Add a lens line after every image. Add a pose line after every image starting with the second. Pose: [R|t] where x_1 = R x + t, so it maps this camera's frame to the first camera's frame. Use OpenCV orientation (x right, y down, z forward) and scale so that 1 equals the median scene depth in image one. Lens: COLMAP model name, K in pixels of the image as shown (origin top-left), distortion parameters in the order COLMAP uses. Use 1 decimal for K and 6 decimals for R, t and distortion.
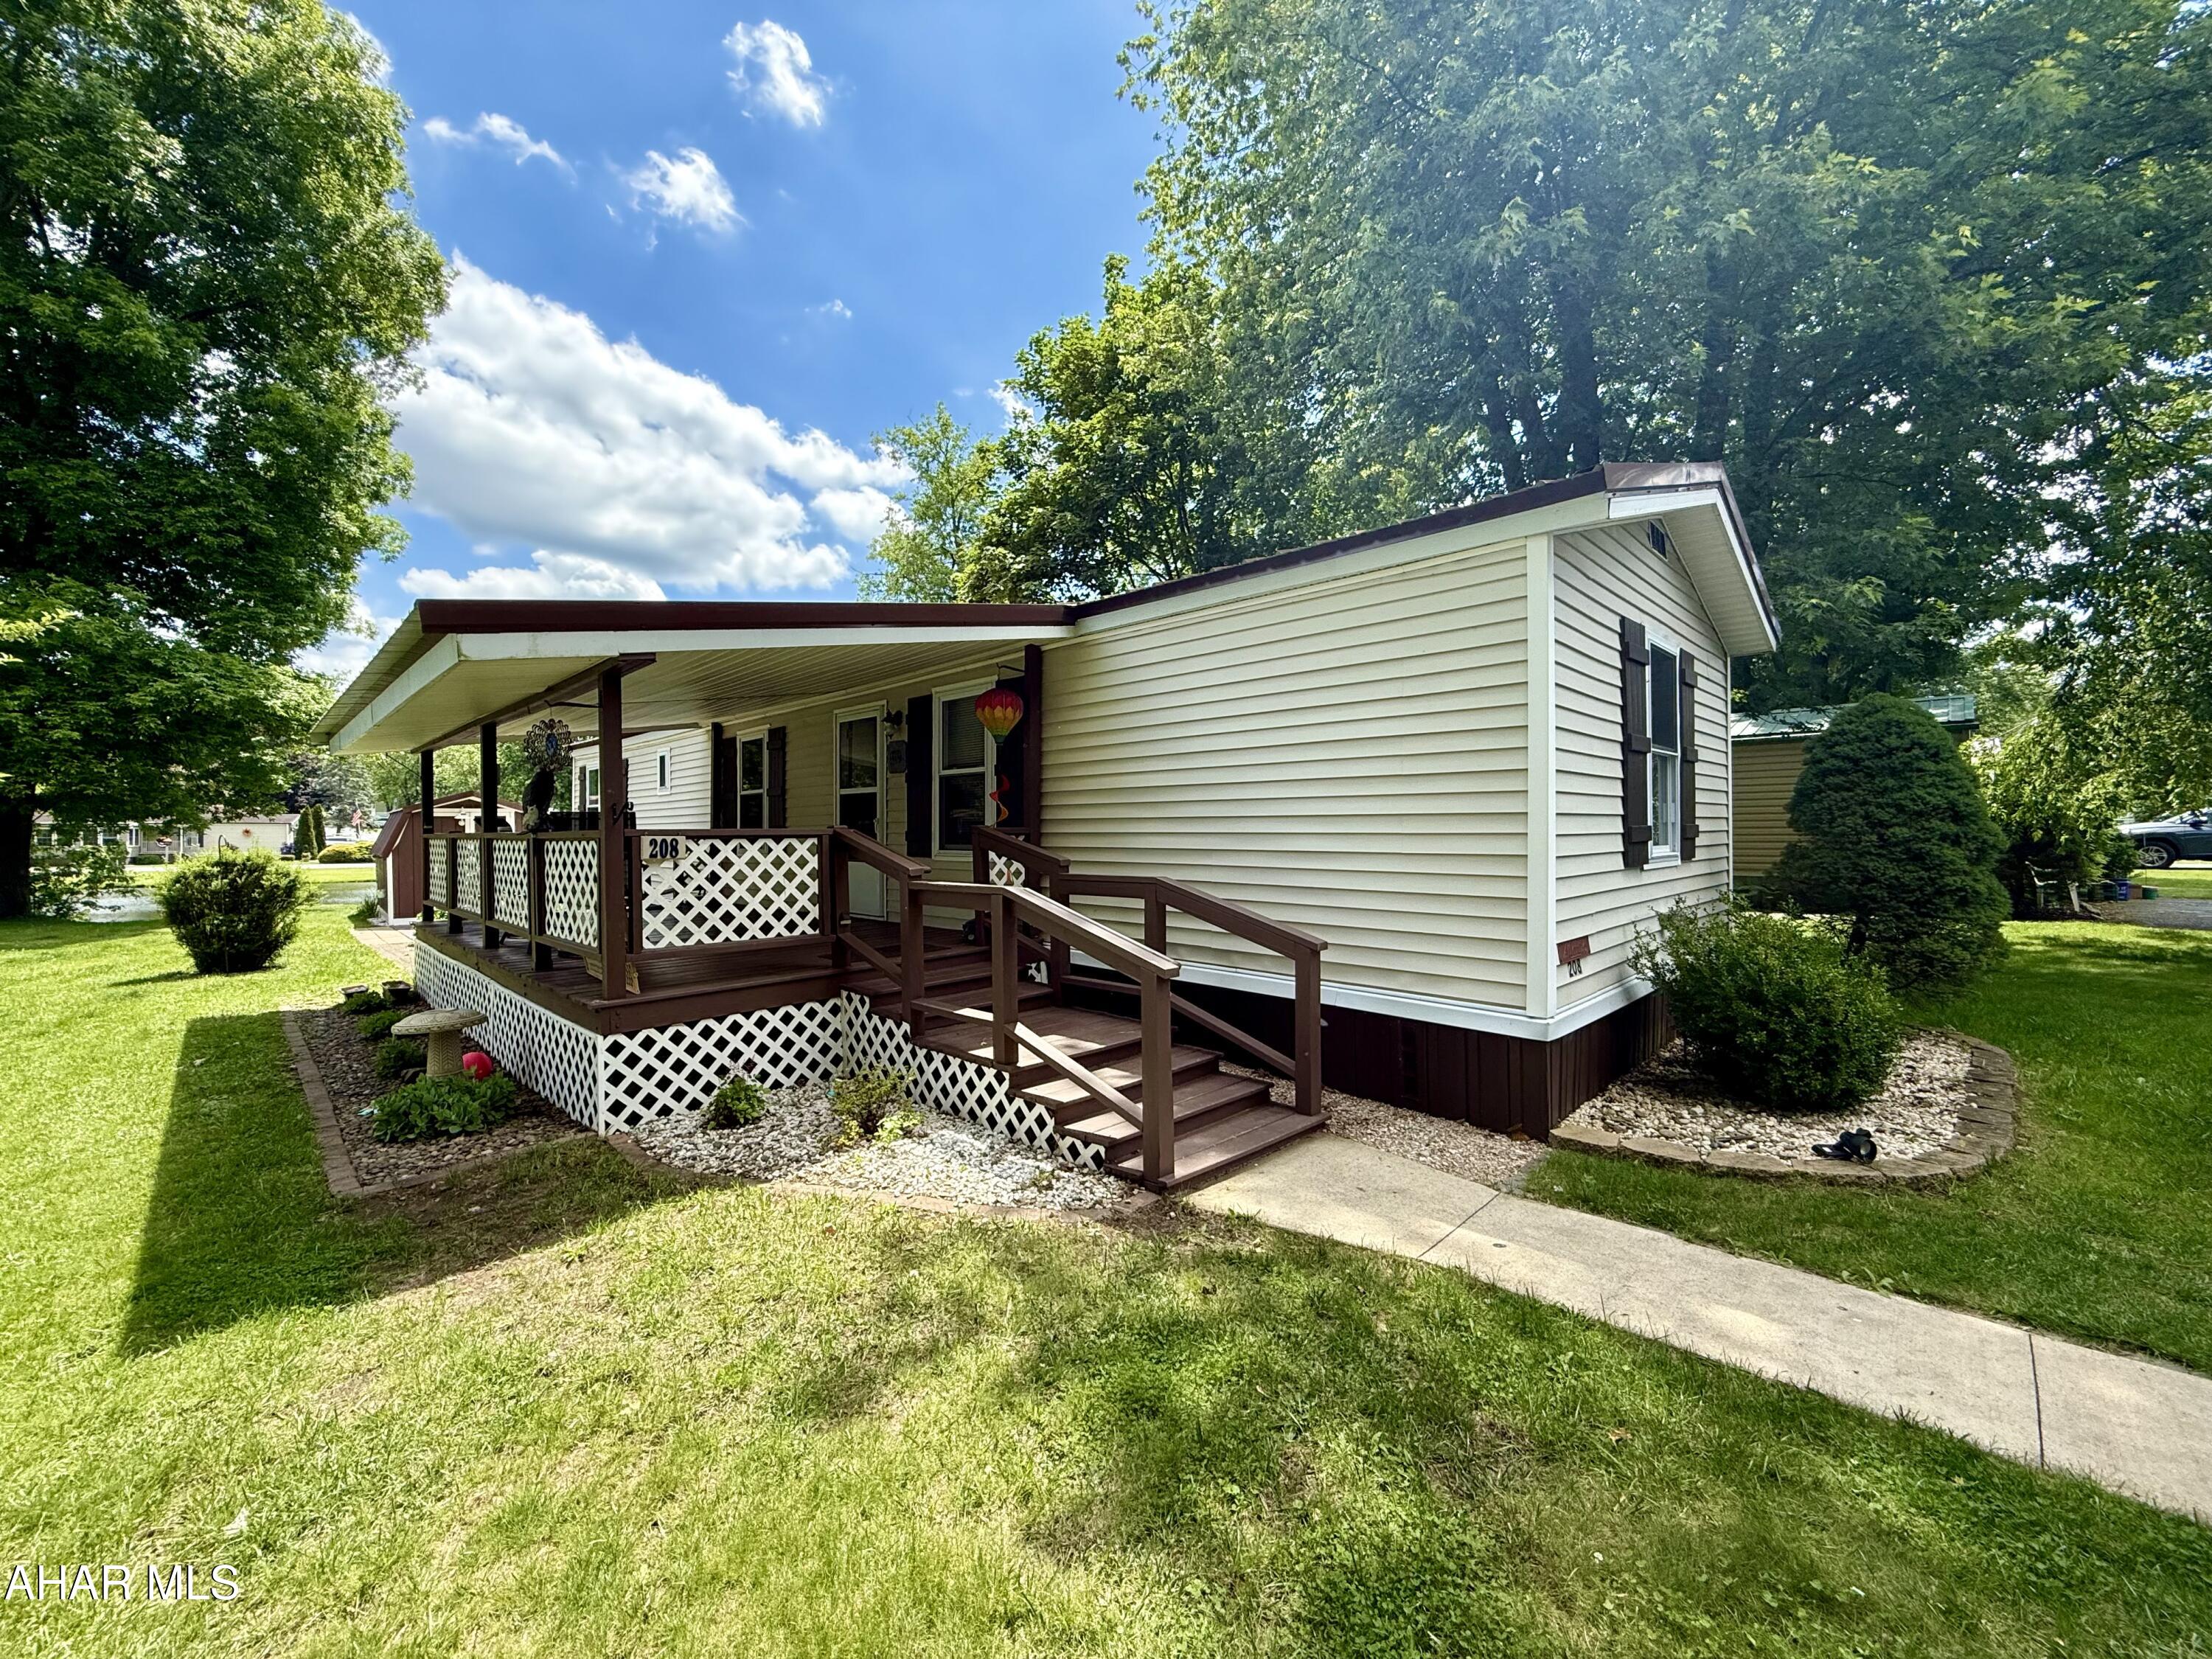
lens RADIAL K [[879.0, 0, 1095.4], [0, 879.0, 823.4], [0, 0, 1]] dist [-0.000030, -0.000091]
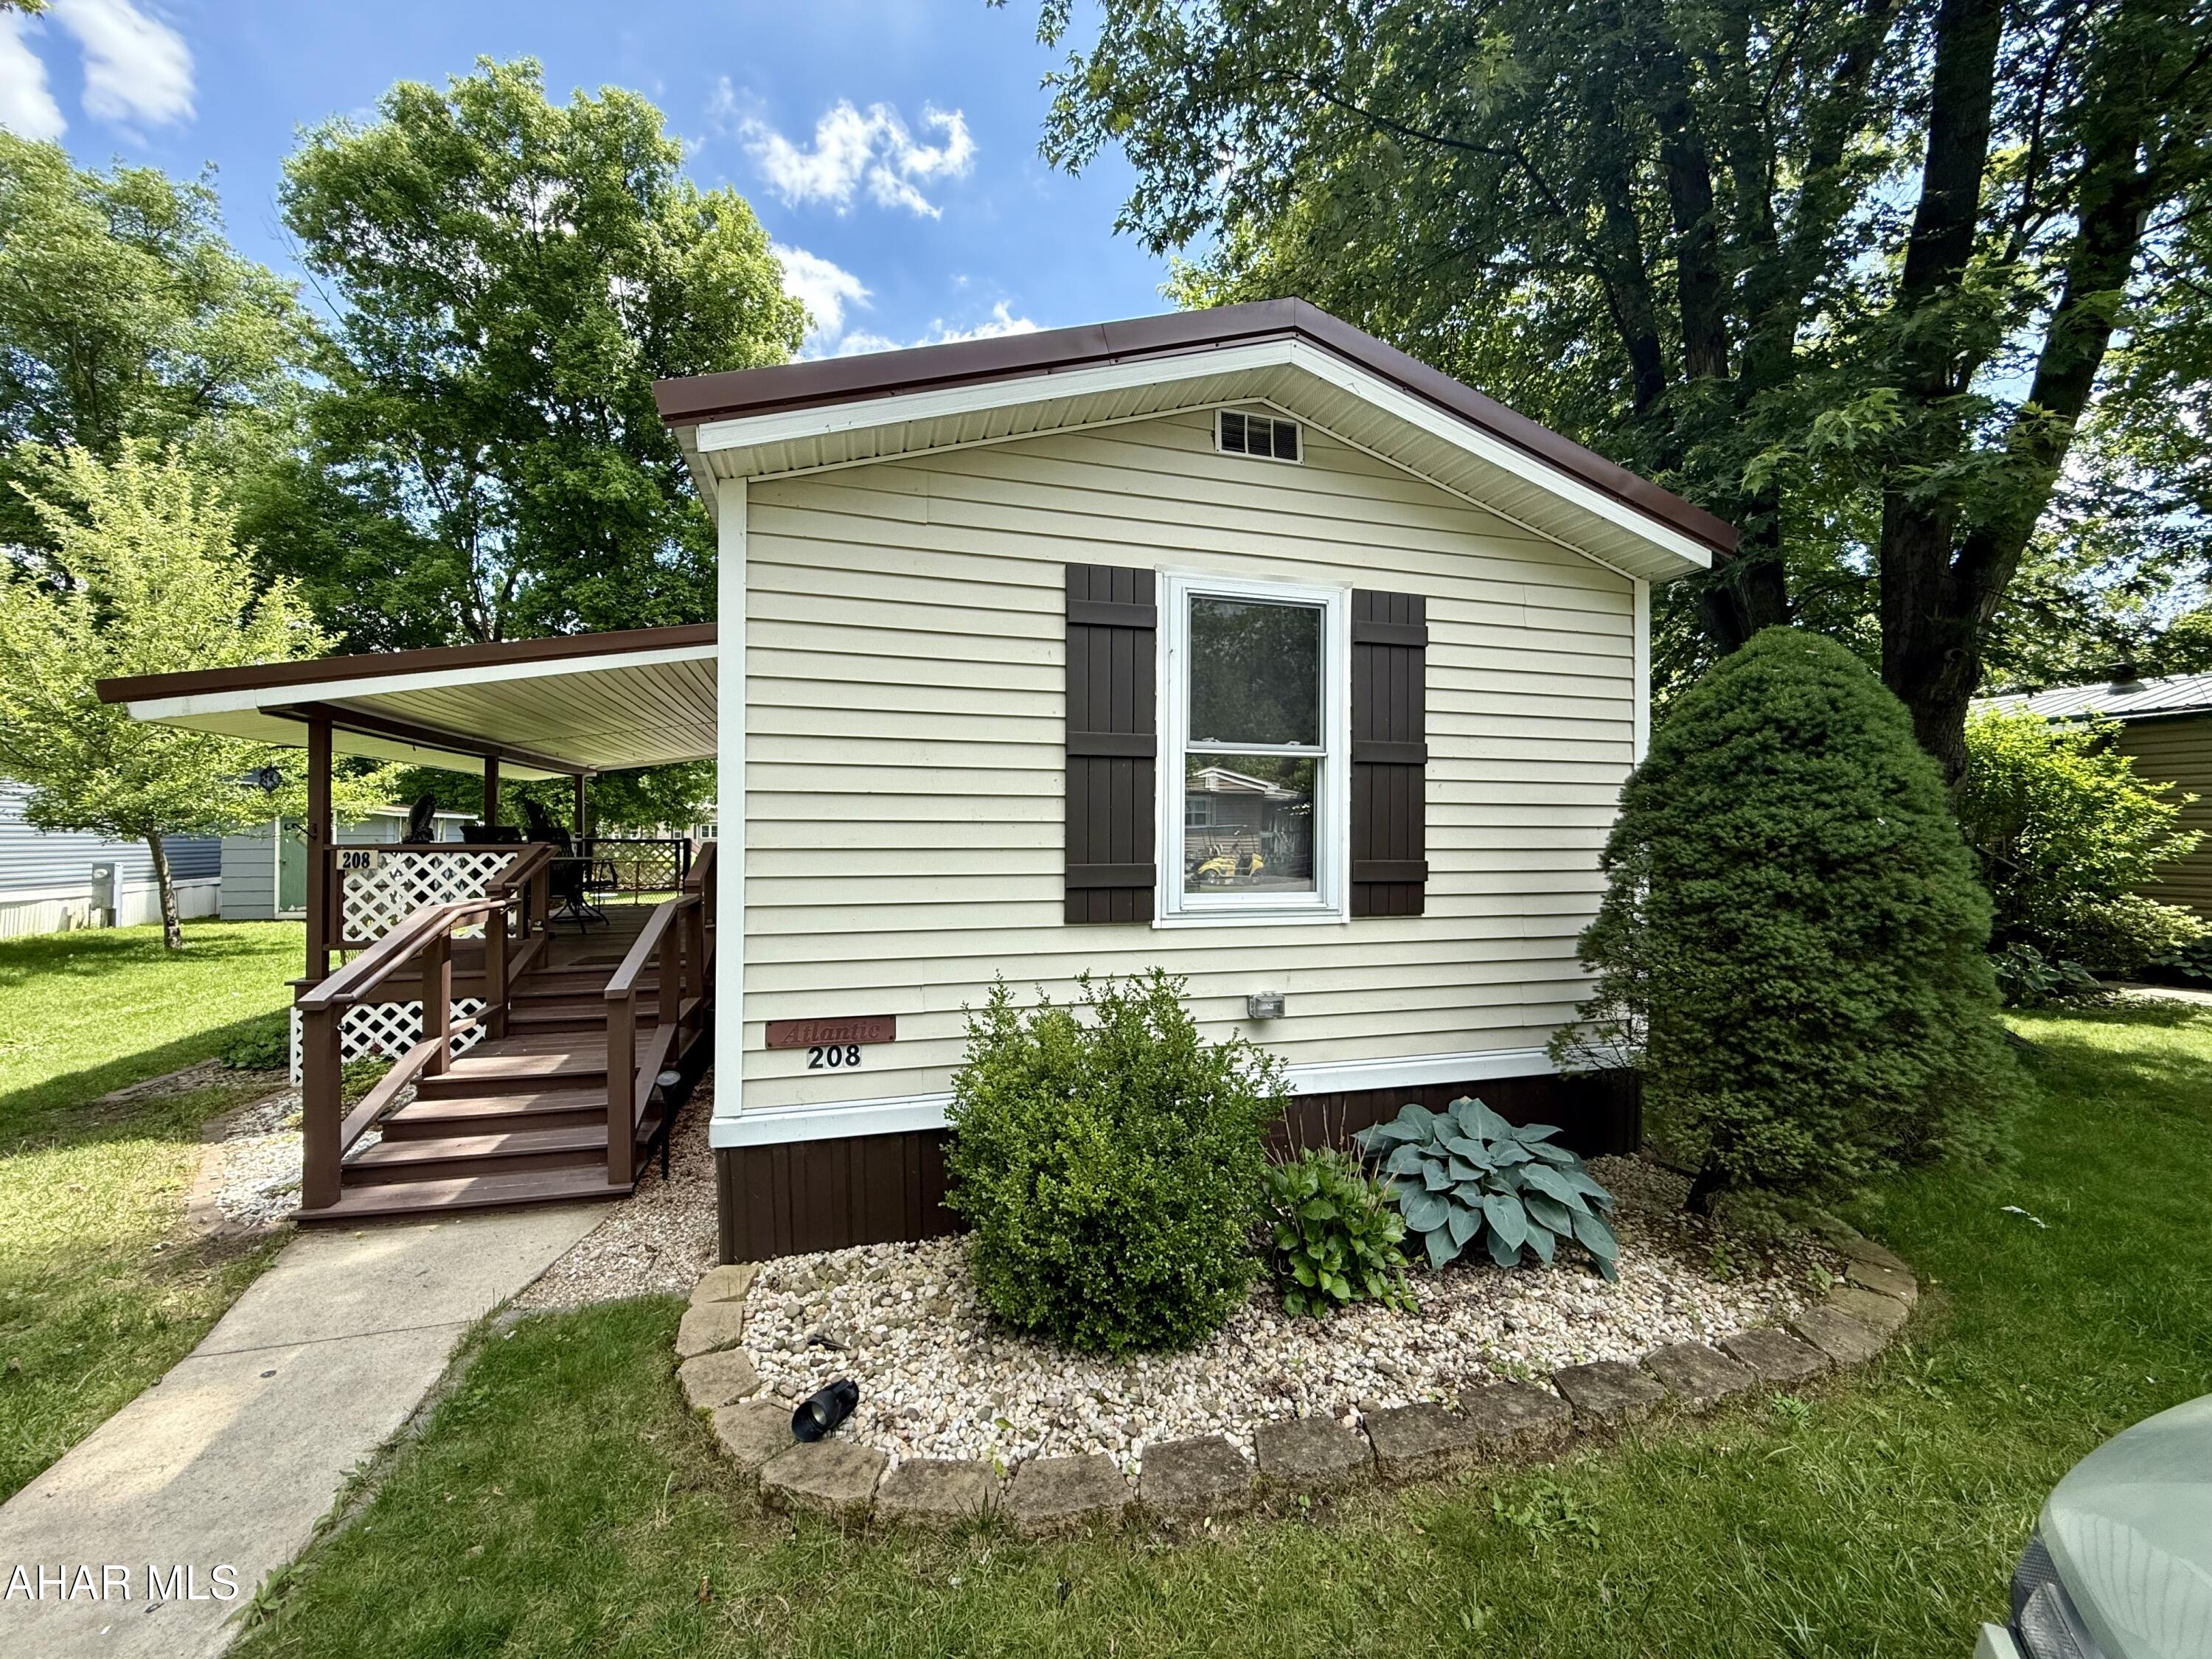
lens RADIAL K [[879.0, 0, 1097.8], [0, 879.0, 835.8], [0, 0, 1]] dist [-0.000030, -0.000091]
pose [[0.877153, 0.013532, -0.480021, 0.943197], [-0.008313, 0.999881, 0.012996, -0.028080], [0.480140, -0.007409, 0.877161, 0.399940]]
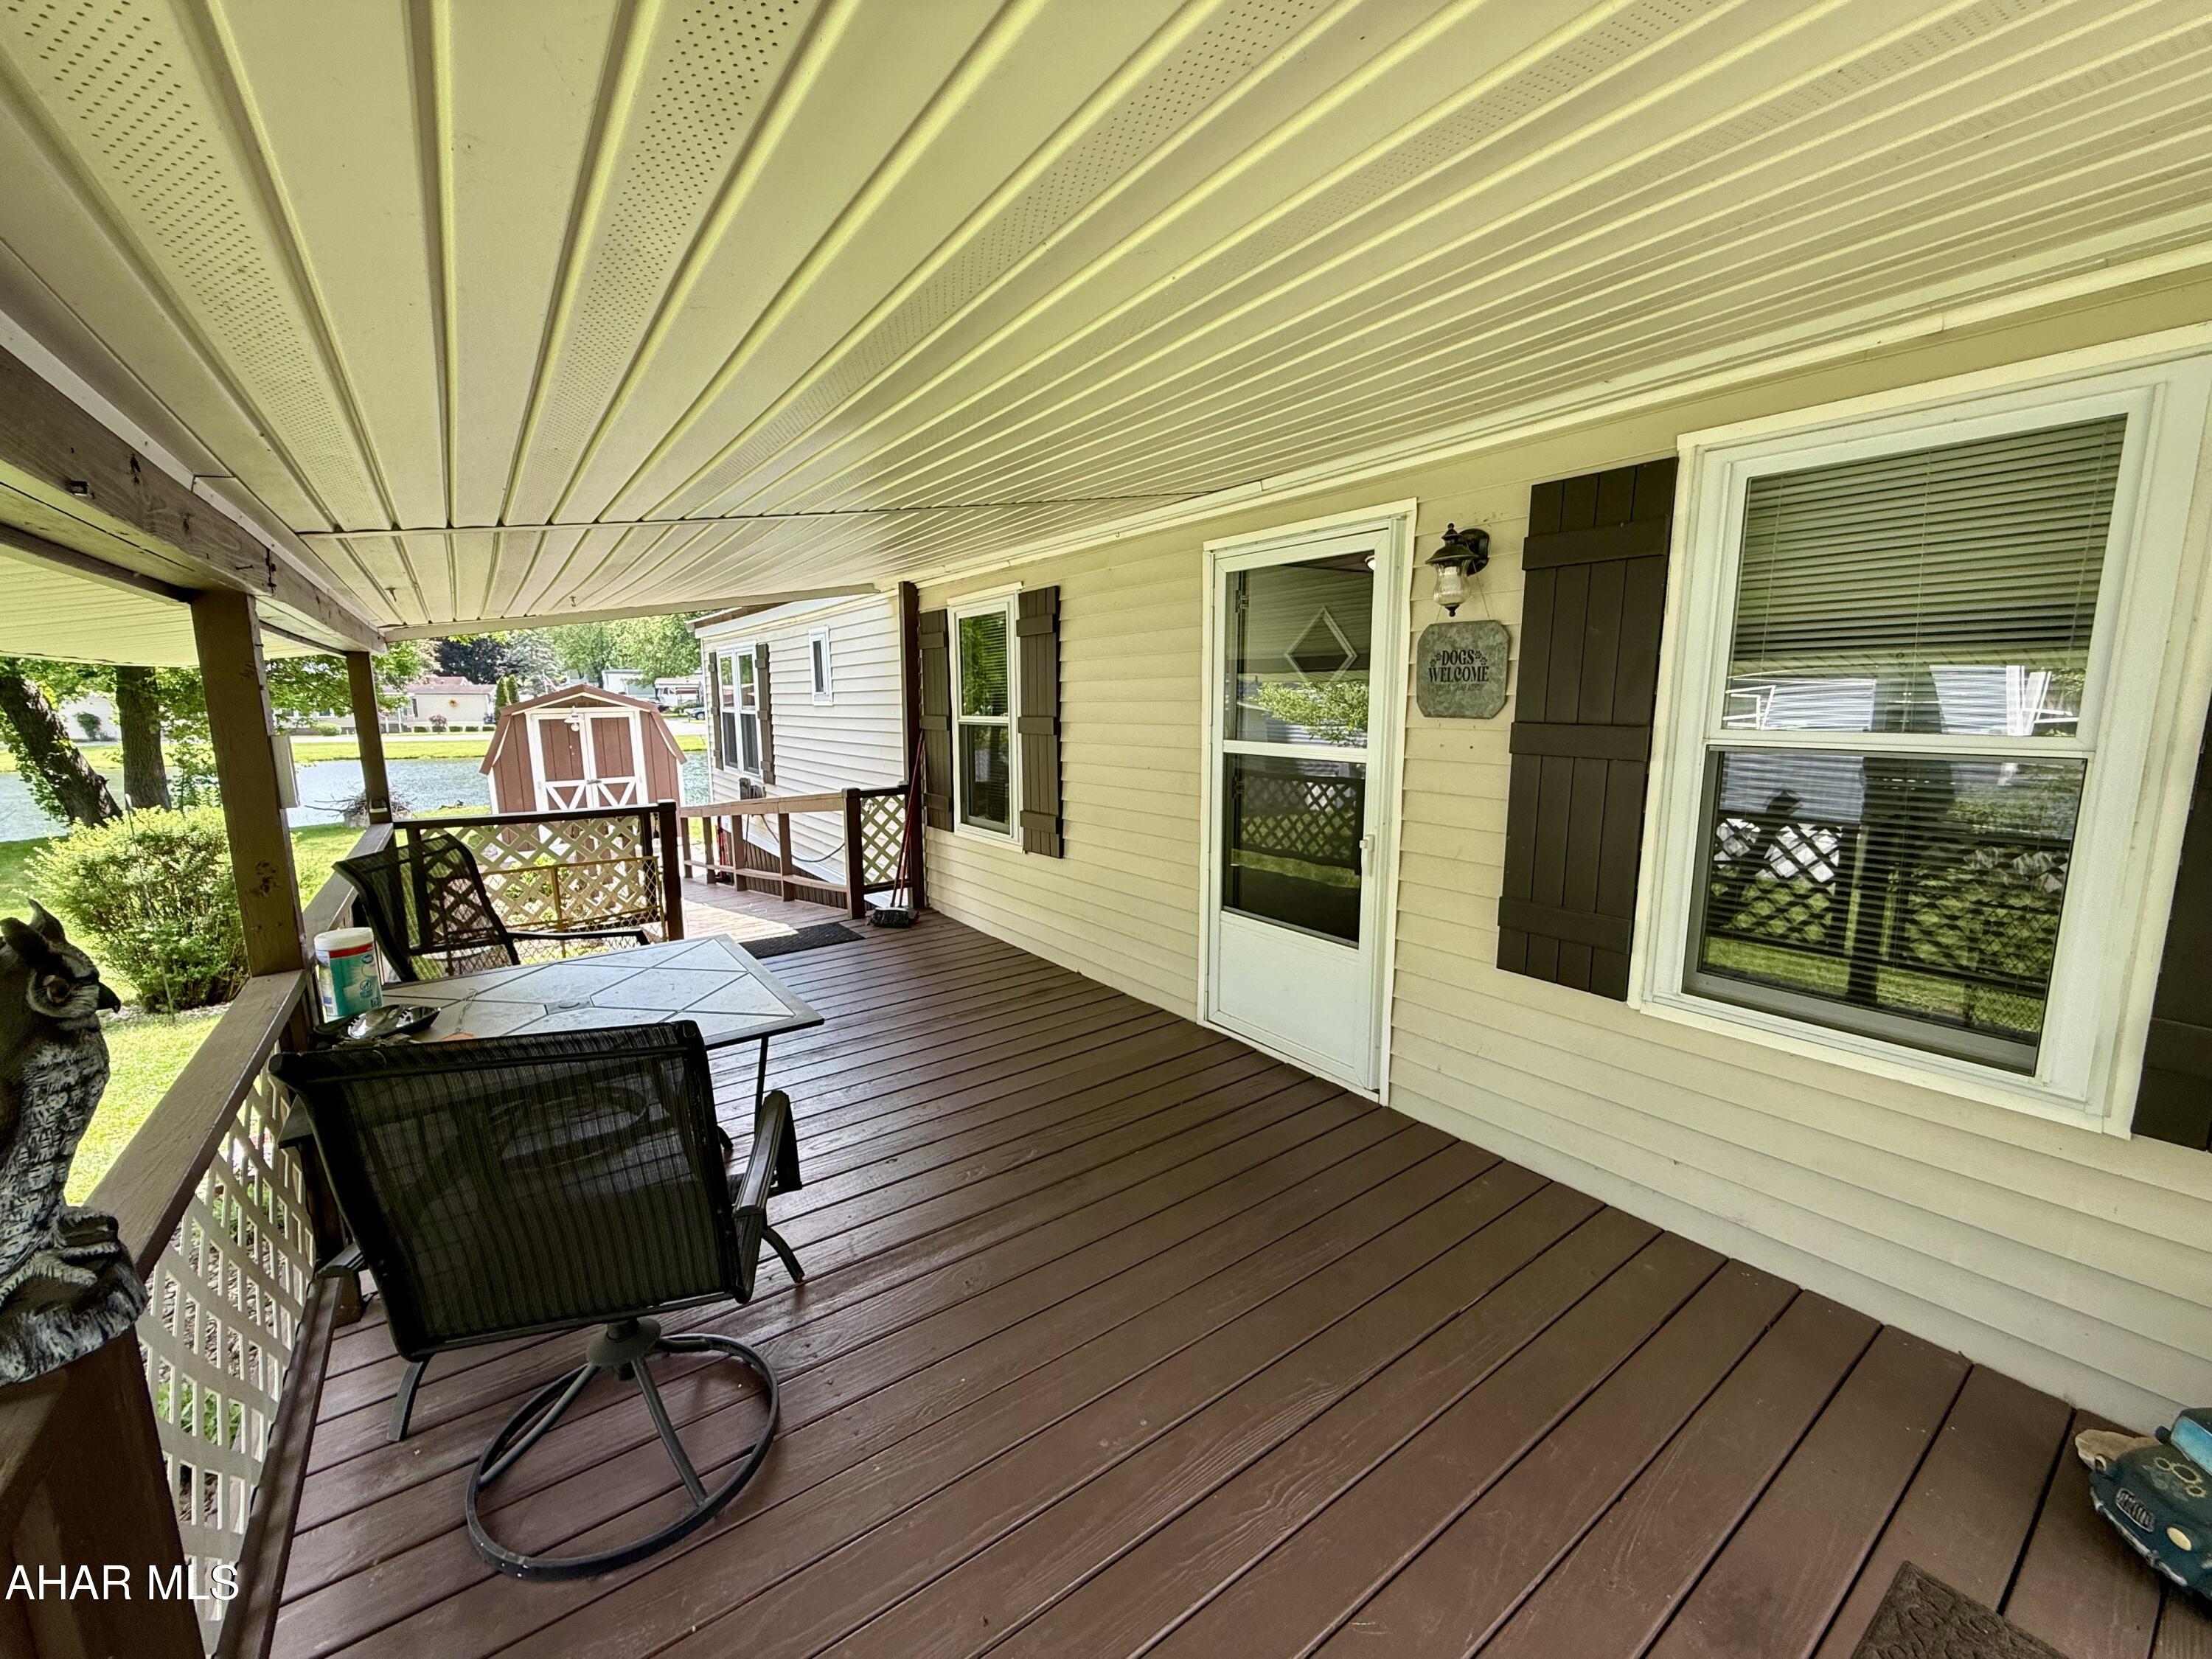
lens RADIAL K [[879.0, 0, 1091.5], [0, 879.0, 823.3], [0, 0, 1]] dist [-0.000030, -0.000091]
pose [[0.986496, 0.022294, -0.162261, -0.496757], [0.003266, 0.987817, 0.155583, -0.112612], [0.163752, -0.154012, 0.974405, 1.022163]]
